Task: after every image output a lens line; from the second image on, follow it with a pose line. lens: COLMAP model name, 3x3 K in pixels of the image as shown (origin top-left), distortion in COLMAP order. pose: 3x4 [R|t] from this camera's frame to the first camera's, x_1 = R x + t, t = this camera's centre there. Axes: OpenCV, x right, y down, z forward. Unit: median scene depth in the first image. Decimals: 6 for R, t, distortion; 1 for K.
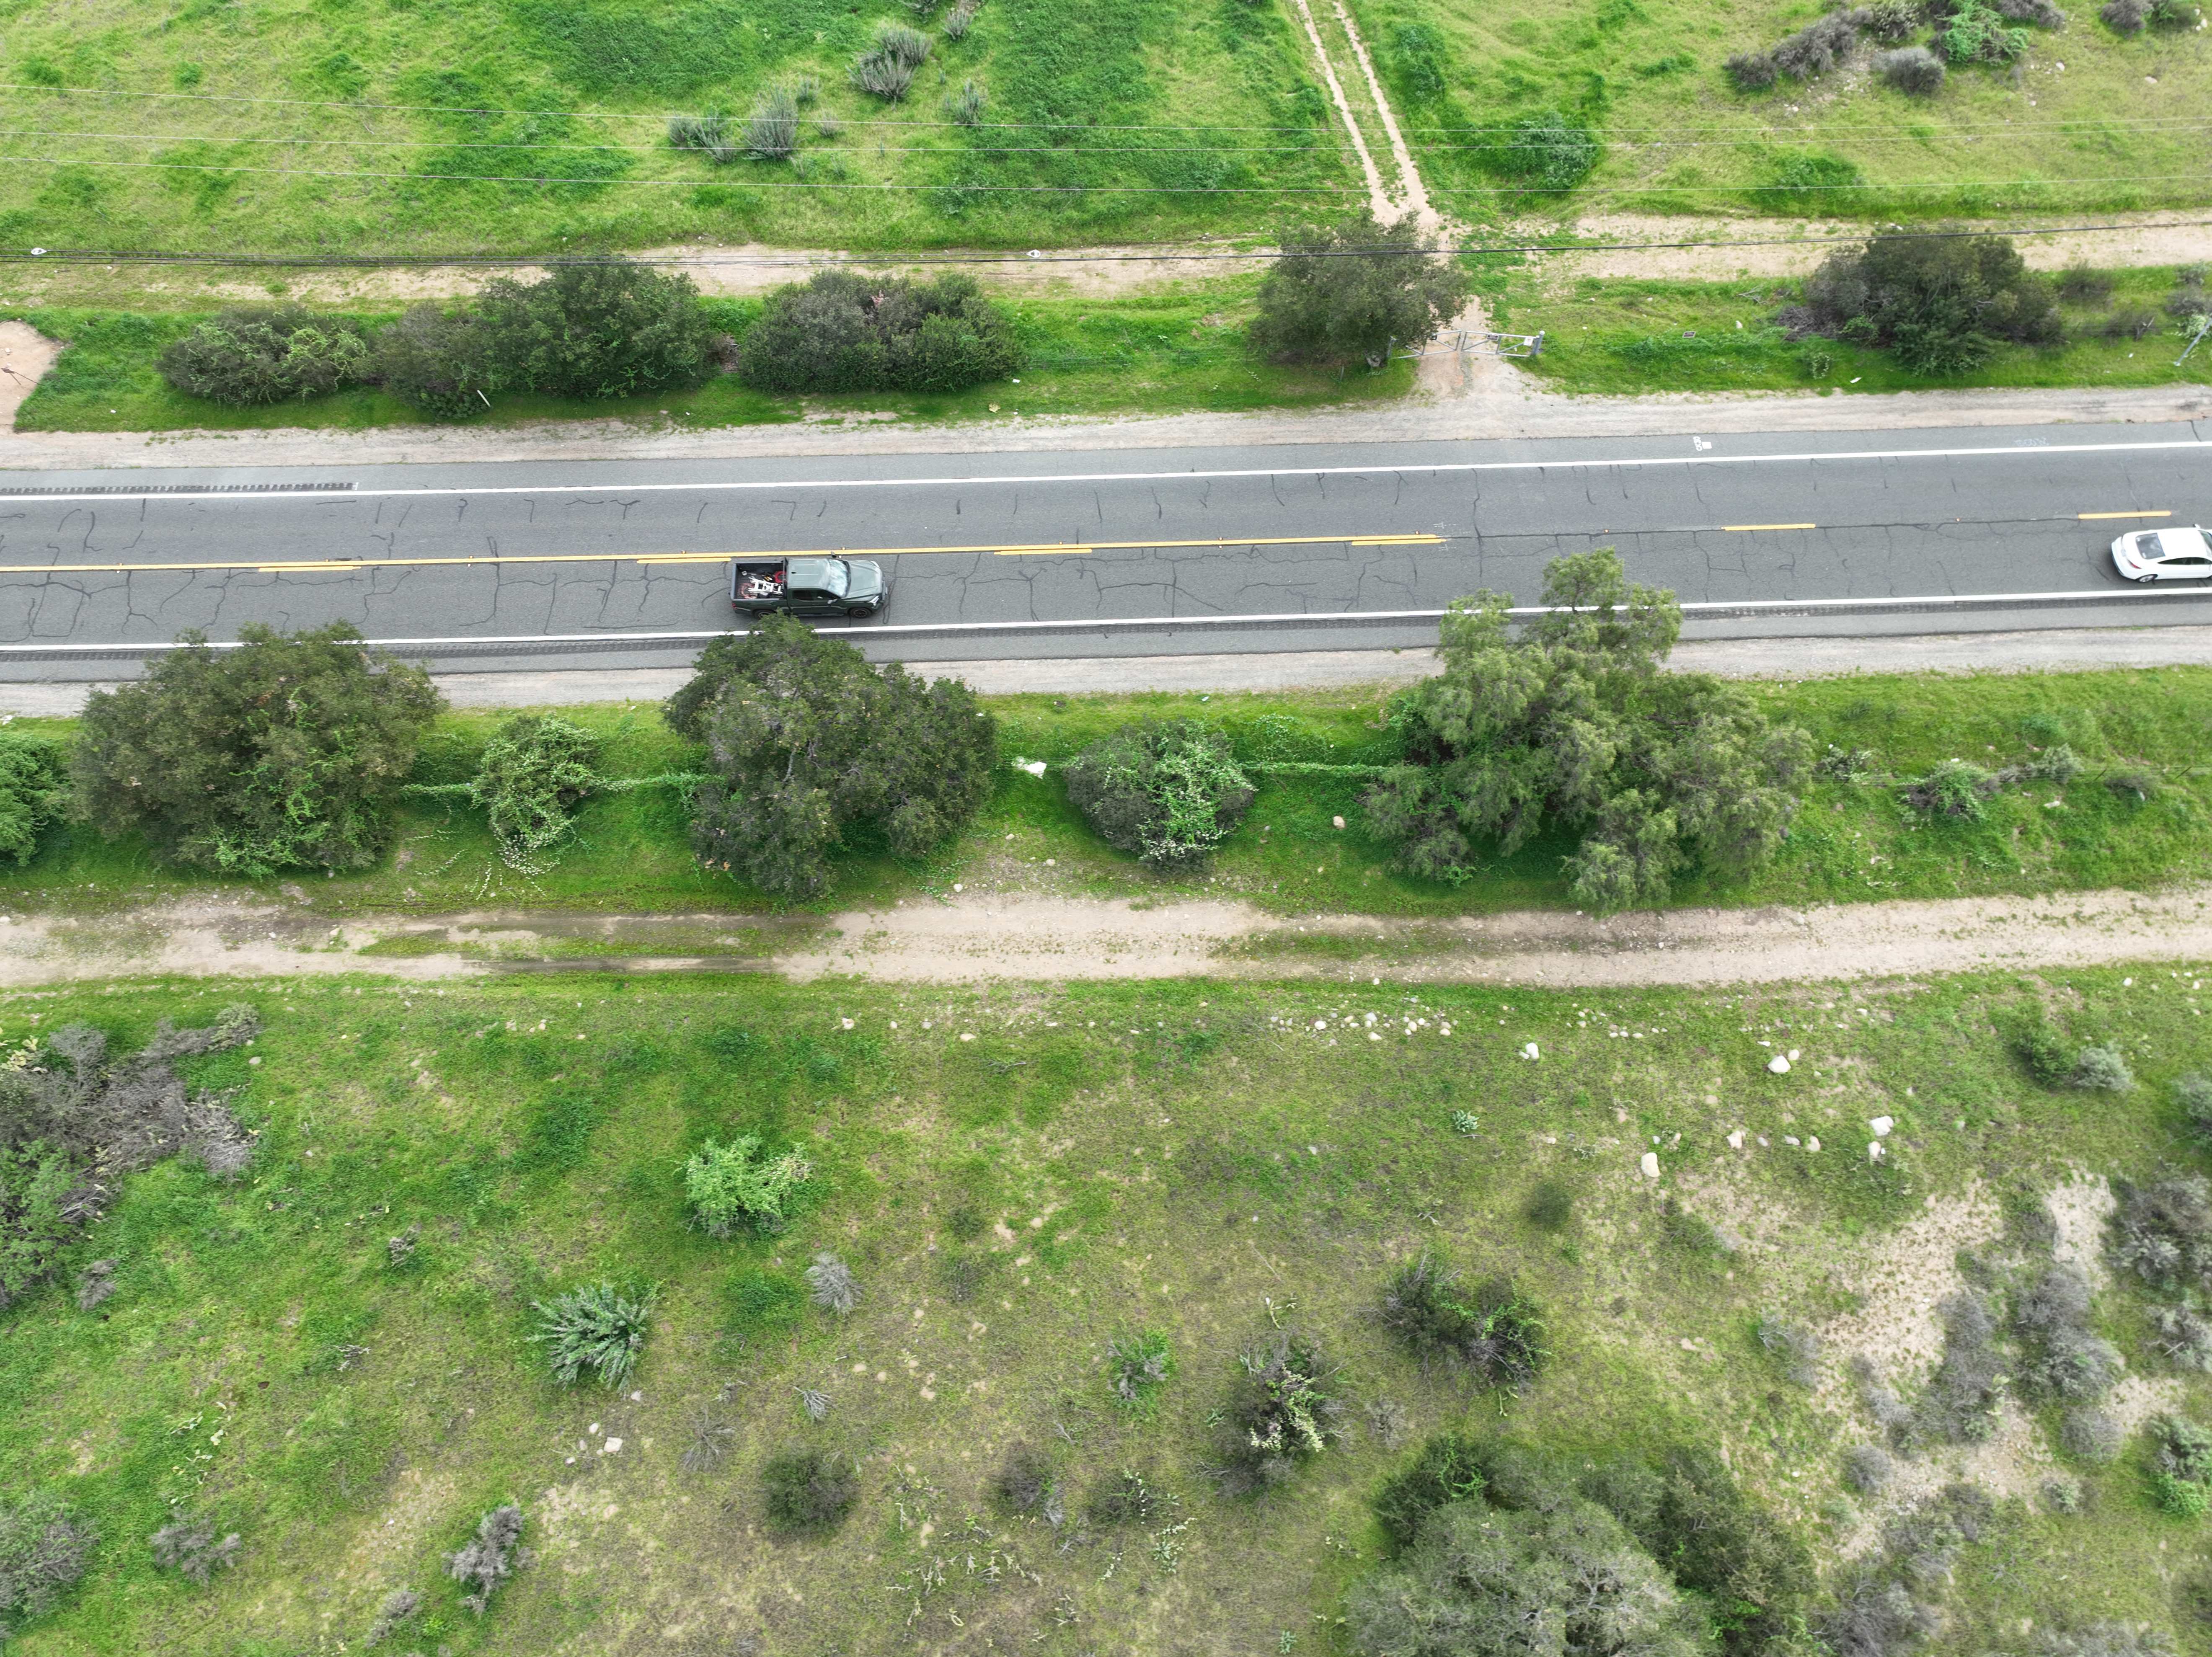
lens RADIAL K [[1550.7, 0, 1109.6], [0, 1550.7, 833.8], [0, 0, 1]] dist [0.002323, 0.015545]
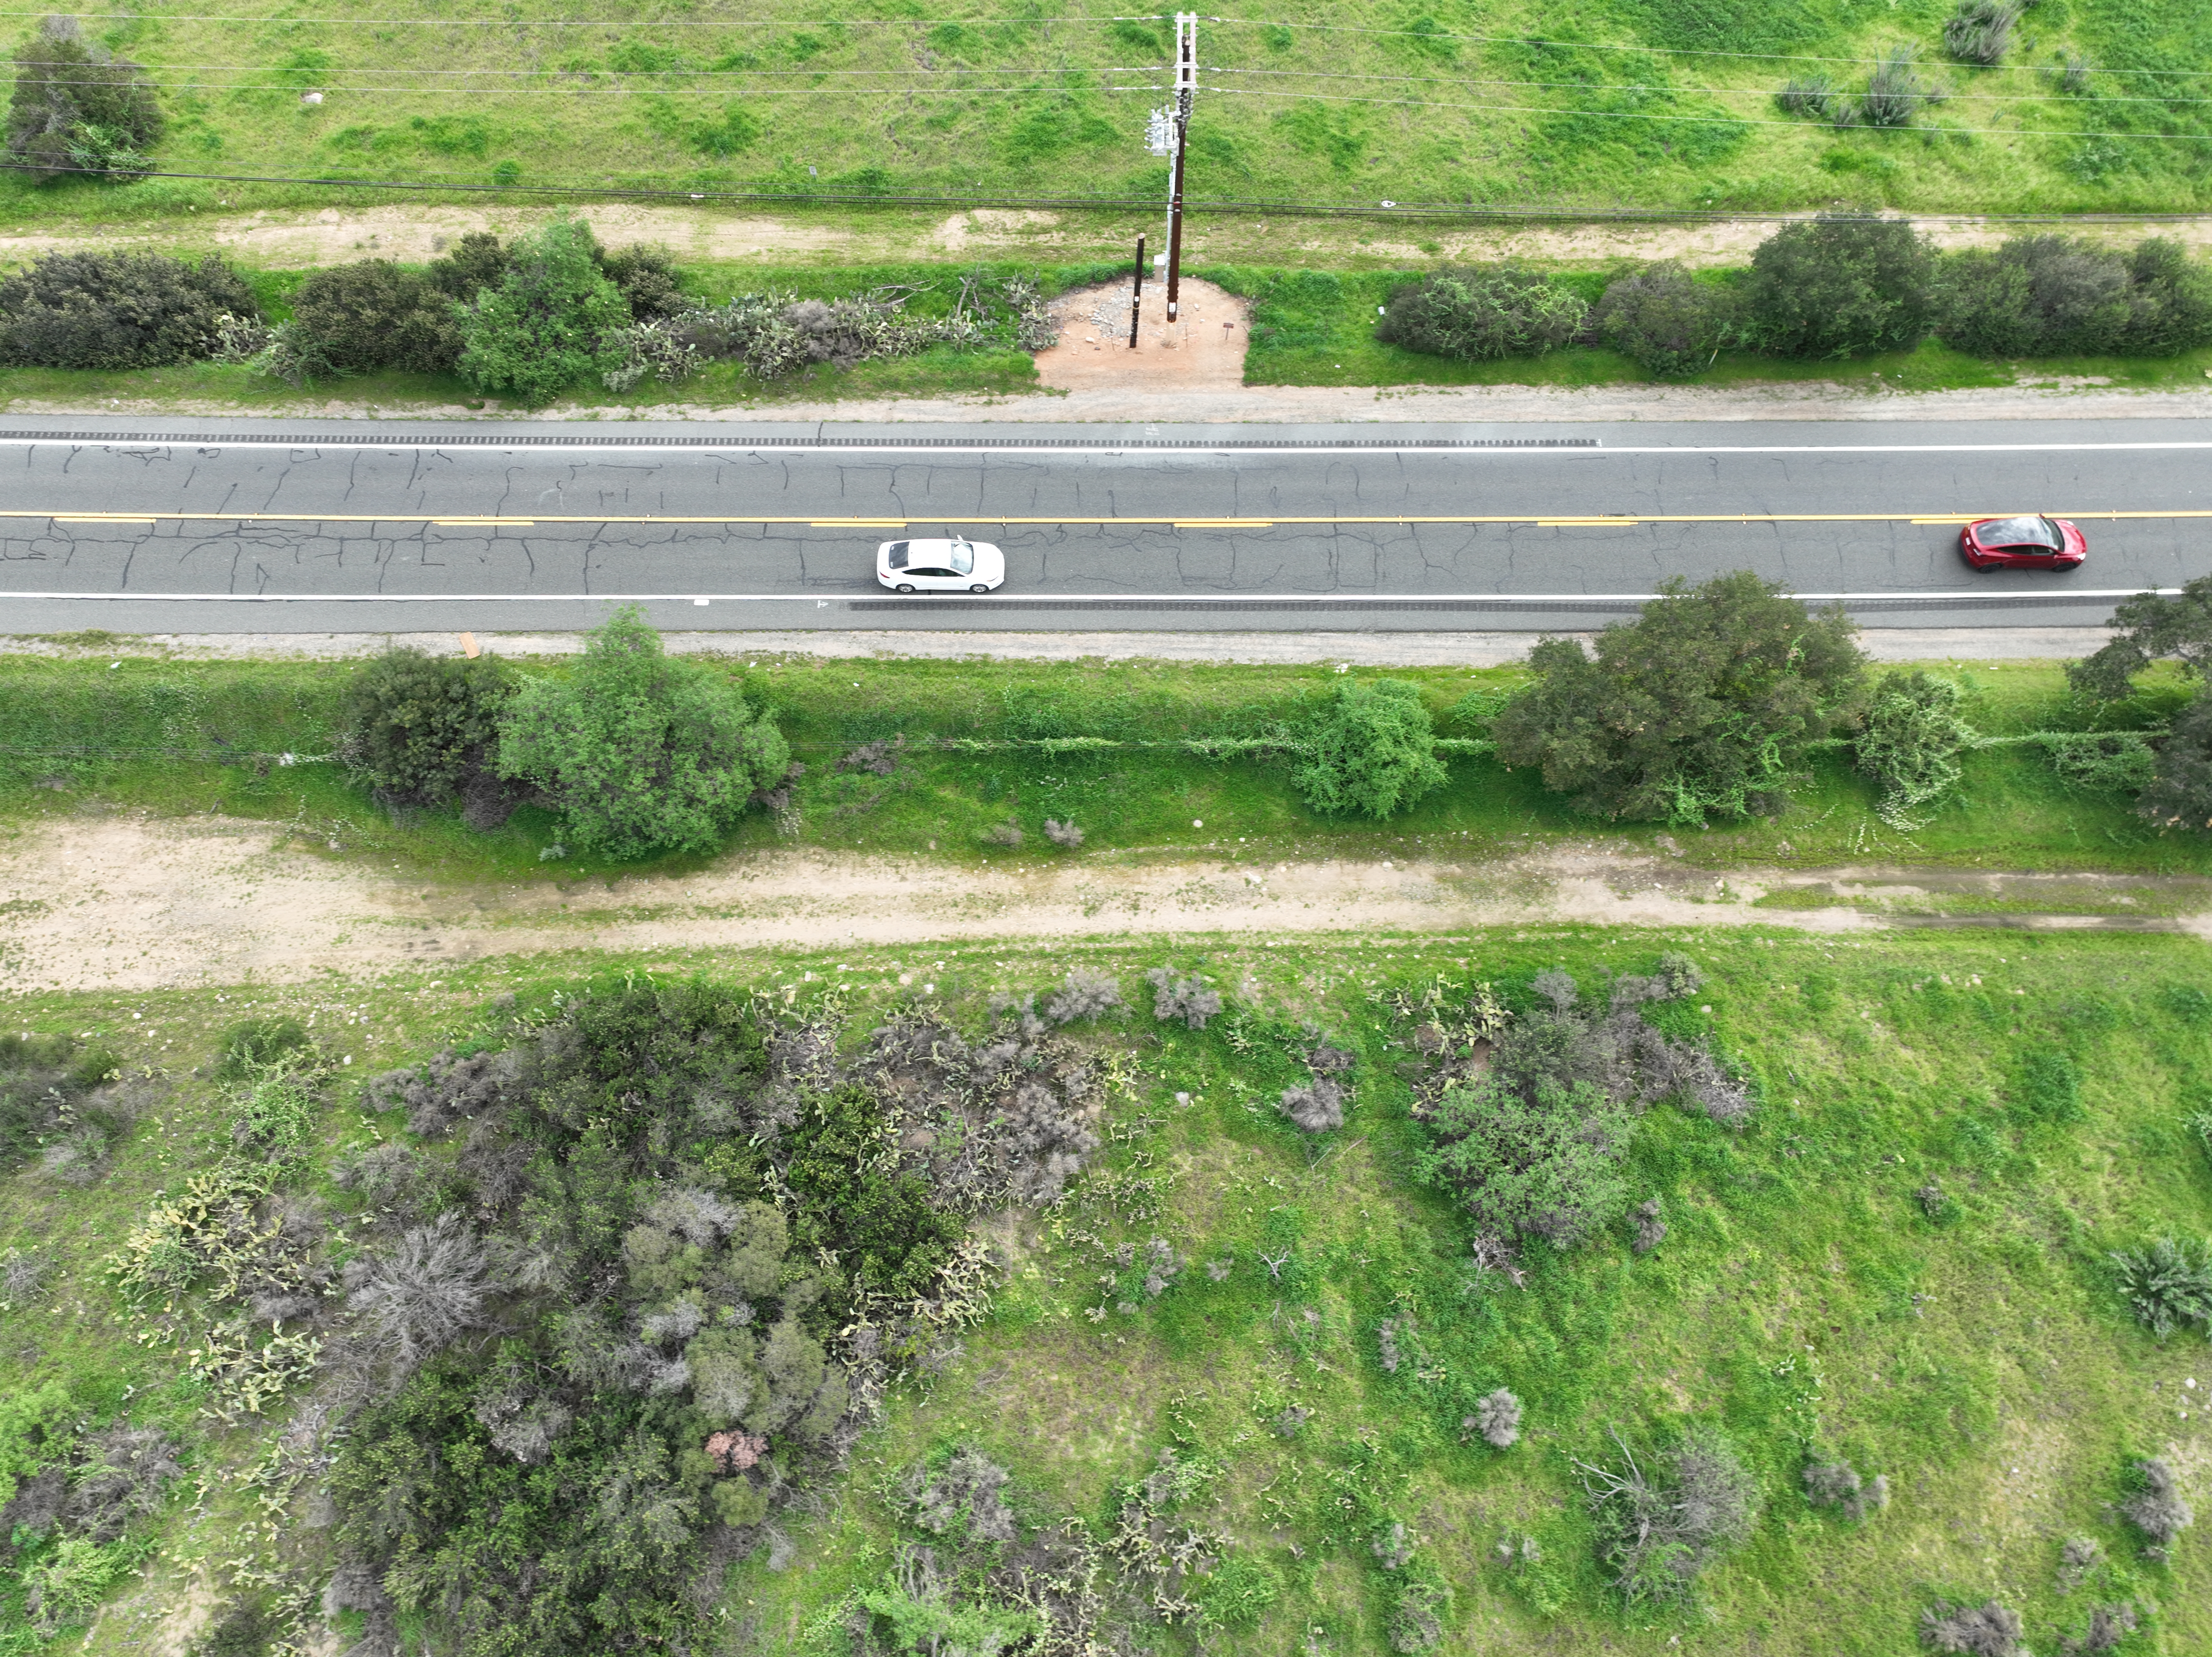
lens RADIAL K [[1550.7, 0, 1102.0], [0, 1550.7, 820.6], [0, 0, 1]] dist [0.002323, 0.015545]
pose [[0.999808, 0.018897, -0.005156, -0.782716], [-0.018910, 0.999818, -0.002501, 0.028510], [0.005108, 0.002598, 0.999984, -0.004724]]
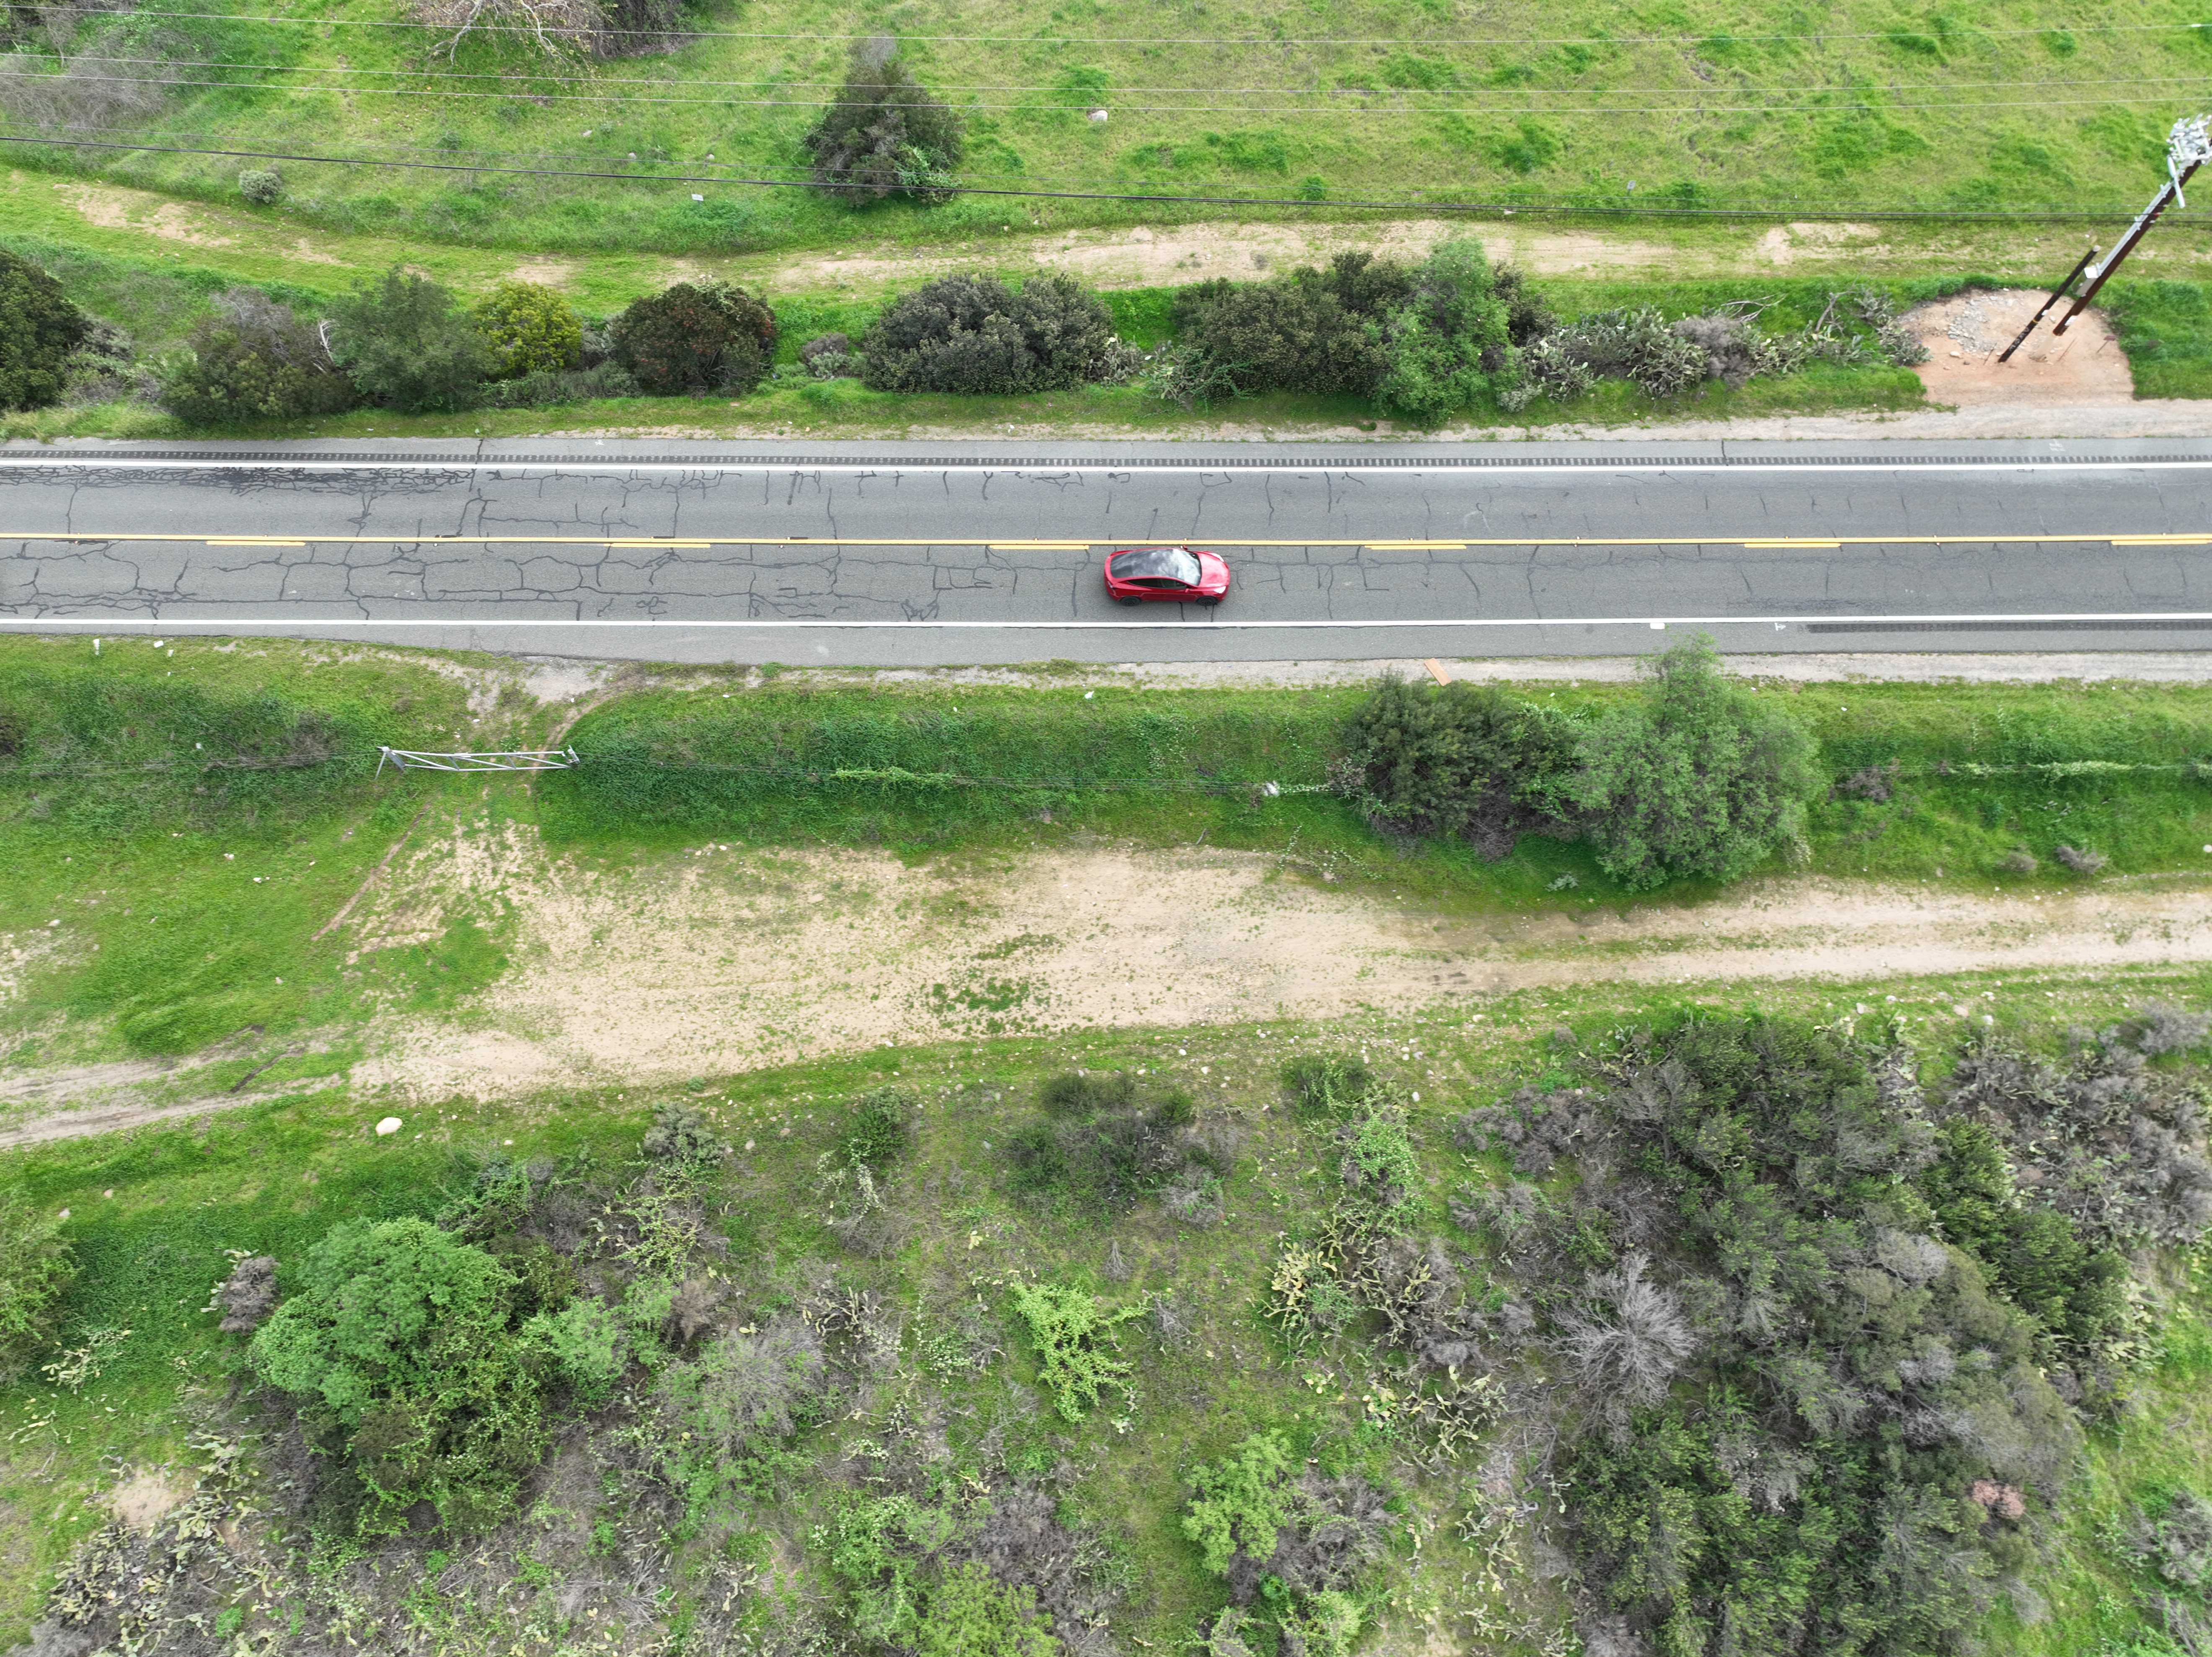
lens RADIAL K [[1550.7, 0, 1103.7], [0, 1550.7, 828.2], [0, 0, 1]] dist [0.002323, 0.015545]
pose [[0.999927, 0.012050, -0.000225, -1.352487], [-0.012050, 0.999926, -0.001702, 0.024562], [0.000205, 0.001705, 0.999999, 0.009746]]
